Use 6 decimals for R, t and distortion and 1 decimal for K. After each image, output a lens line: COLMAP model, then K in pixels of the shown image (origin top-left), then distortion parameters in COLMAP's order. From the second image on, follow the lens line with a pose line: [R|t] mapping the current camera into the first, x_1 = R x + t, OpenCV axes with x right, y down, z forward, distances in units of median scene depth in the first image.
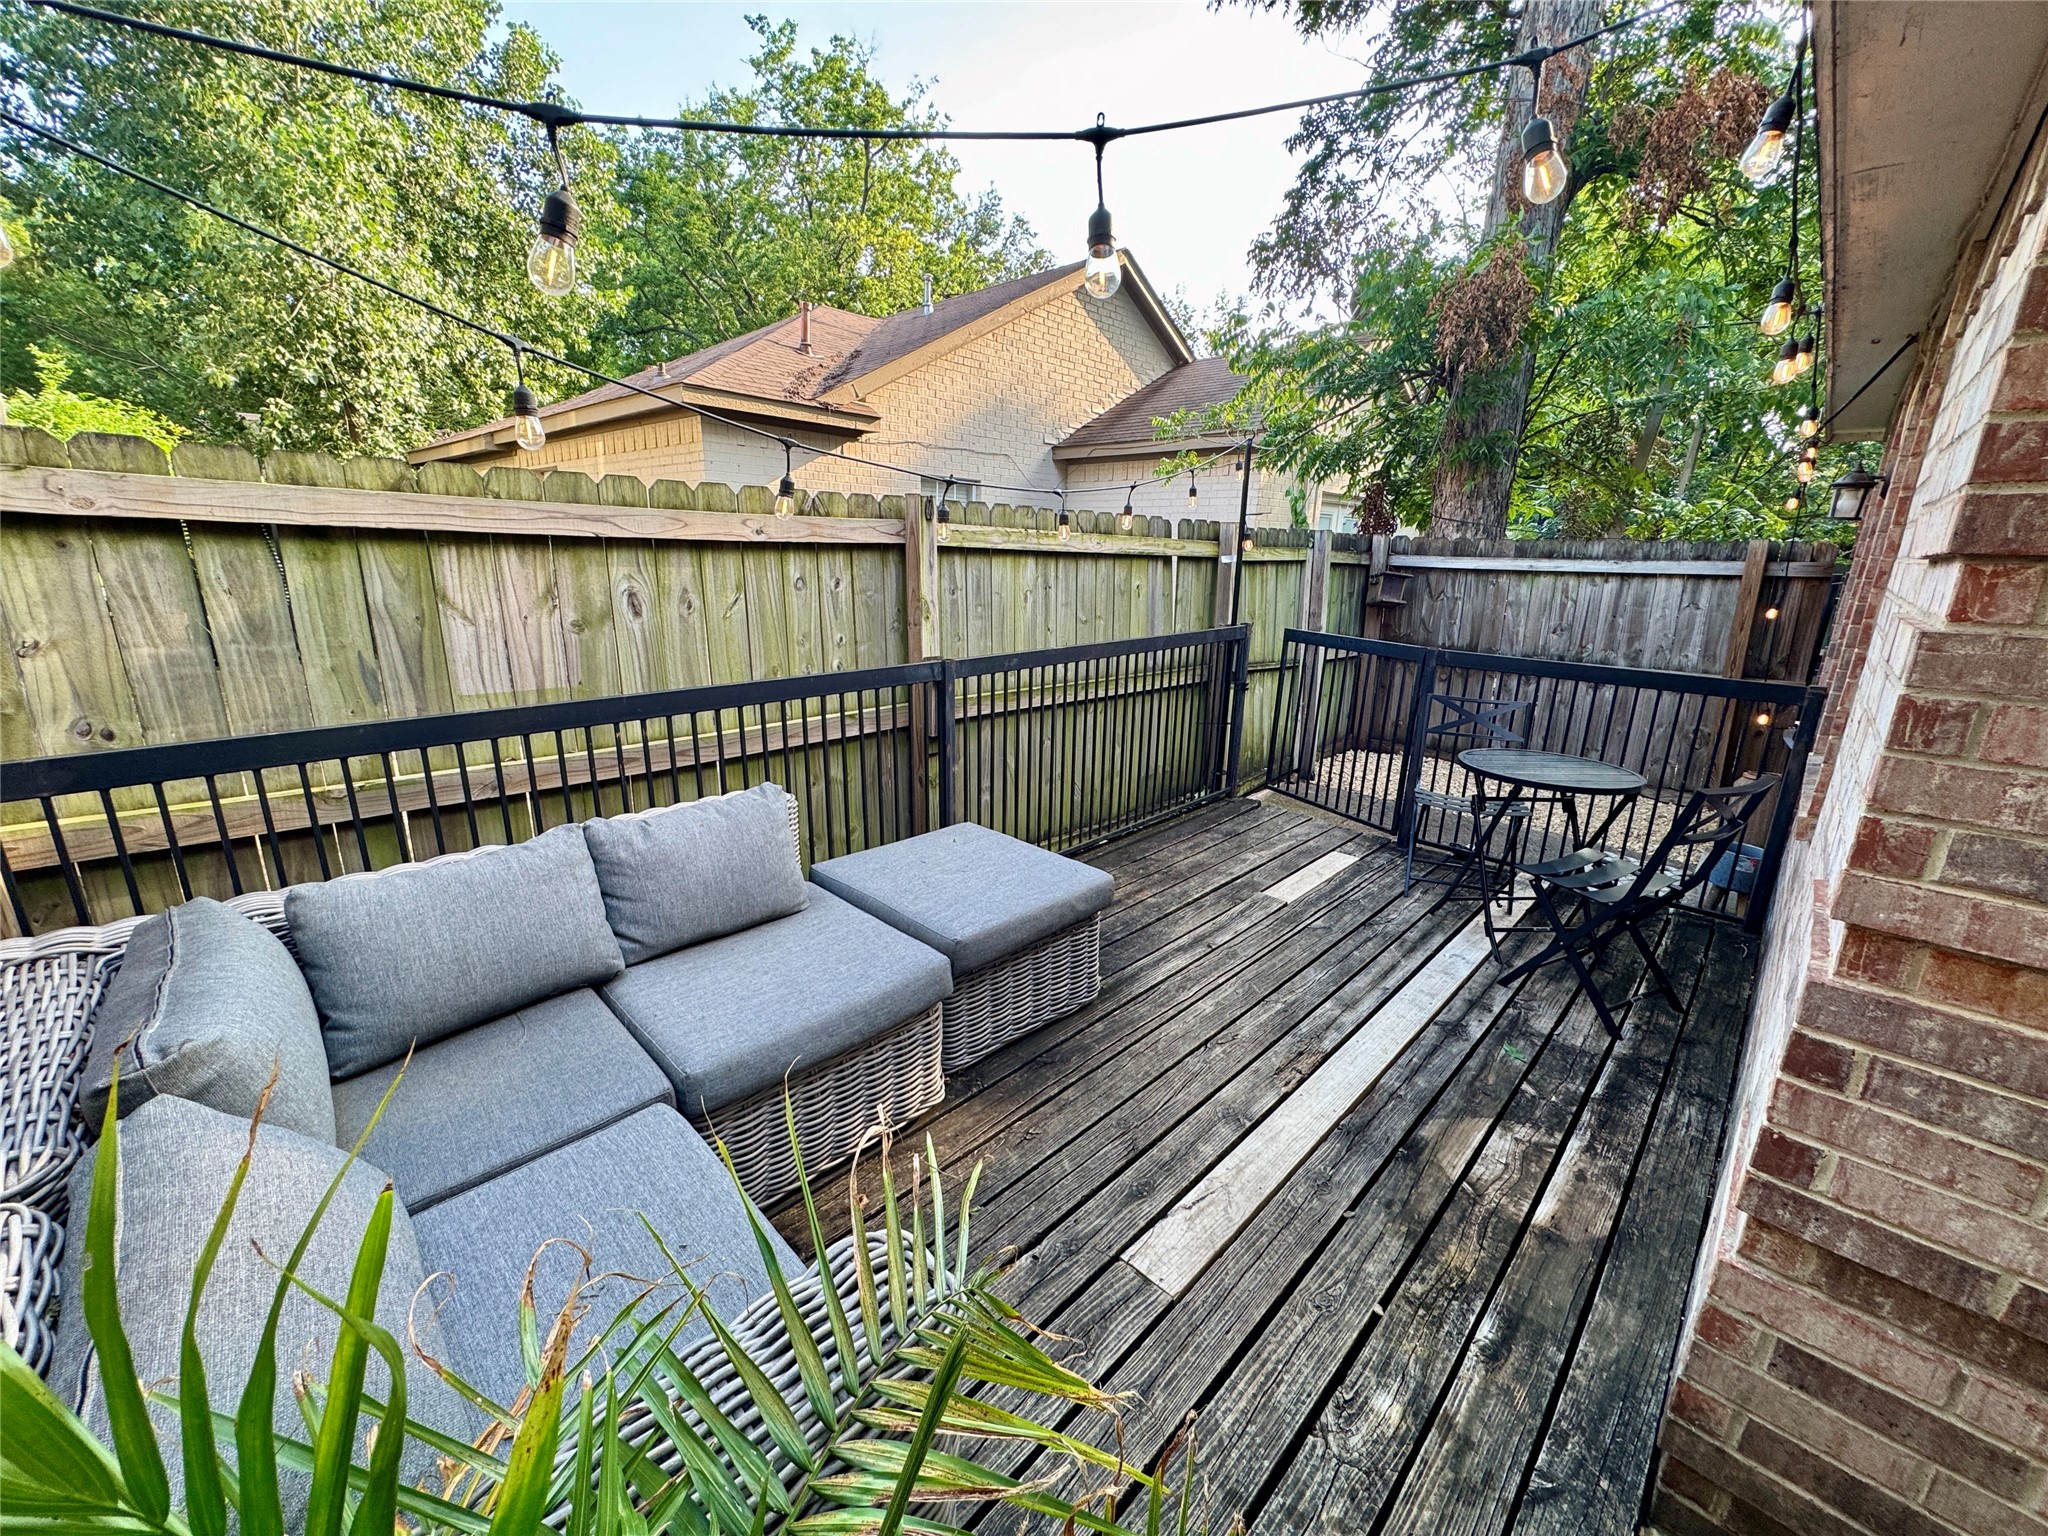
lens RADIAL K [[816.2, 0, 1026.9], [0, 816.2, 773.0], [0, 0, 1]] dist [0.001307, -0.001051]
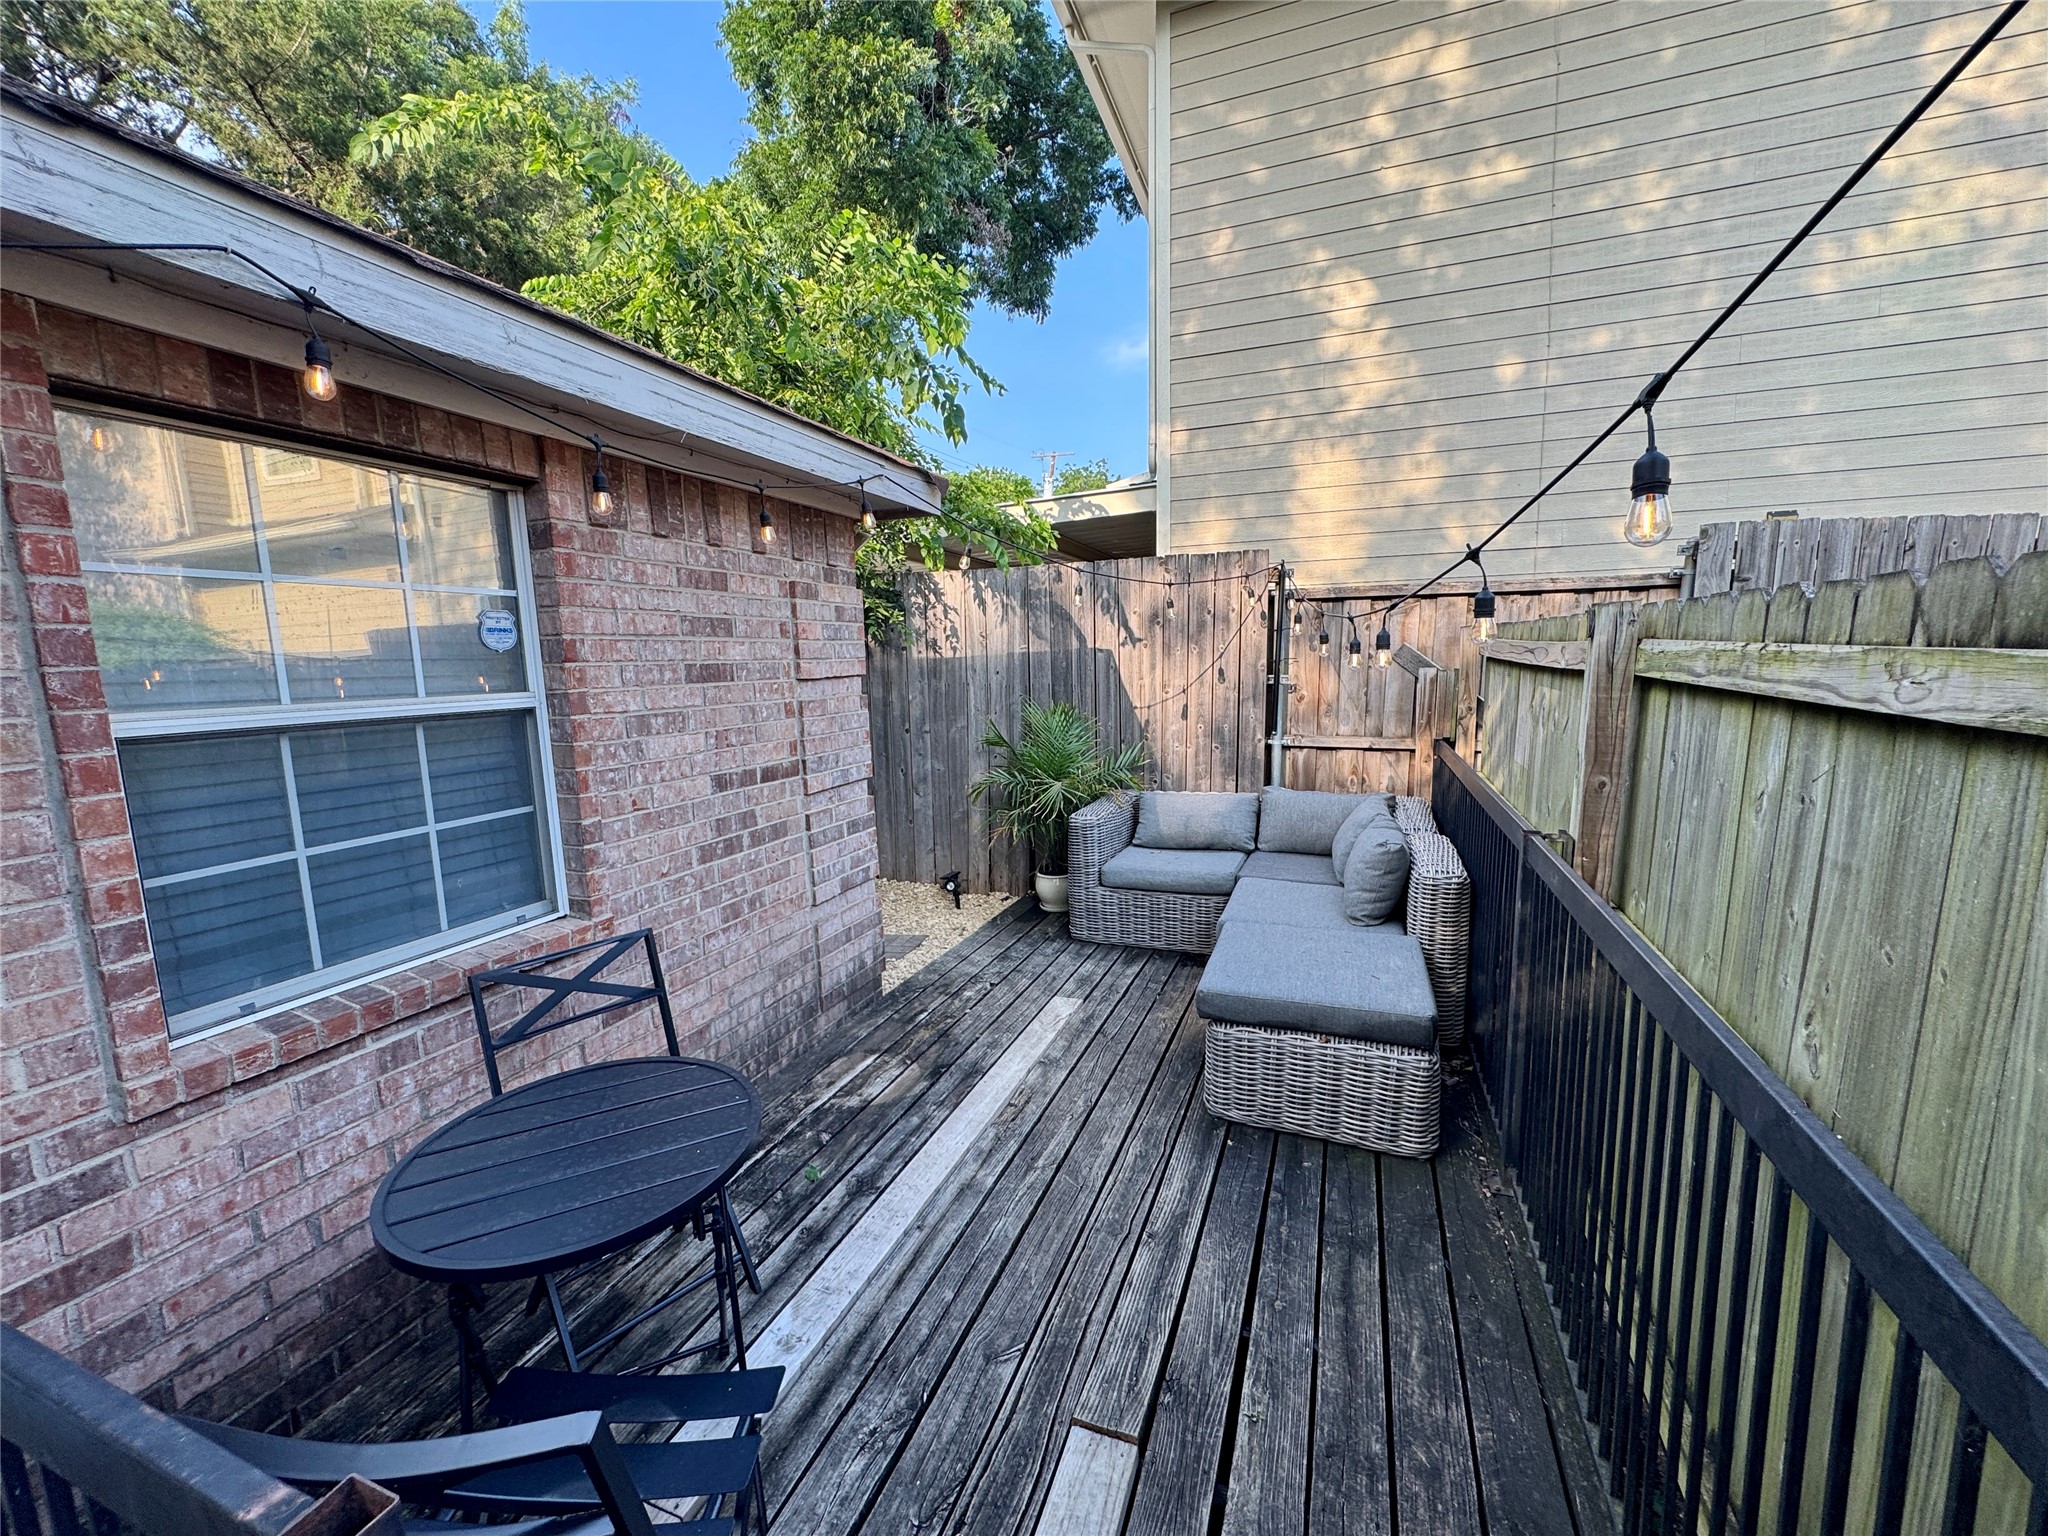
lens RADIAL K [[816.2, 0, 1026.9], [0, 816.2, 771.7], [0, 0, 1]] dist [0.001307, -0.001051]
pose [[-0.925876, 0.056039, -0.373648, 0.714733], [-0.094576, 0.923081, 0.372796, -0.515114], [0.365799, 0.380501, -0.849359, 1.790036]]
